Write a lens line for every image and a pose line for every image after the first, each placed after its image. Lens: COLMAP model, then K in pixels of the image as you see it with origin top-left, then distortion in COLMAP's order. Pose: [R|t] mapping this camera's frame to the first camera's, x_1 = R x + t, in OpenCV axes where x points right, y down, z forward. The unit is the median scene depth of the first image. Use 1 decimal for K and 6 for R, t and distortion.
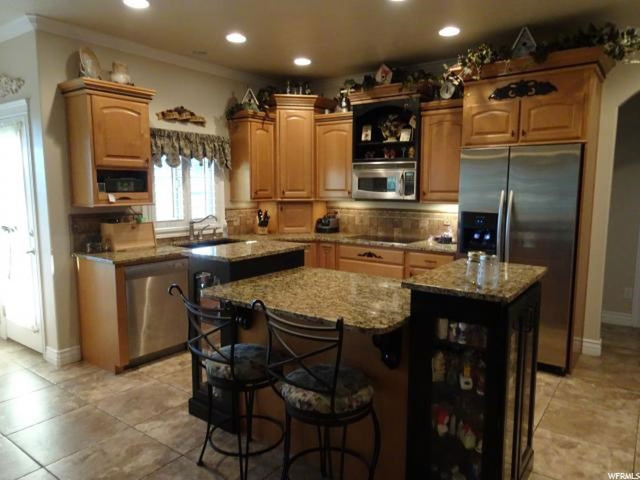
lens RADIAL K [[452.0, 0, 320.0], [0, 452.0, 240.0], [0, 0, 1]] dist [0.000185, 0.000361]
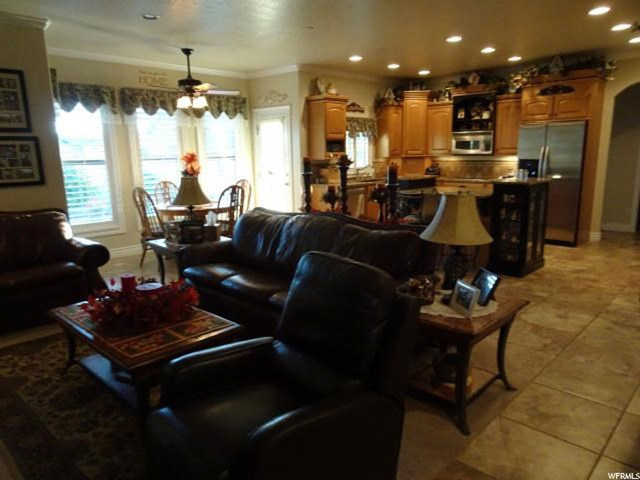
lens RADIAL K [[452.0, 0, 320.0], [0, 452.0, 240.0], [0, 0, 1]] dist [0.000185, 0.000361]
pose [[0.990907, 0.006324, -0.134399, -0.192768], [0.004059, 0.997035, 0.076839, 0.098401], [0.134486, -0.076686, 0.987944, -0.768695]]
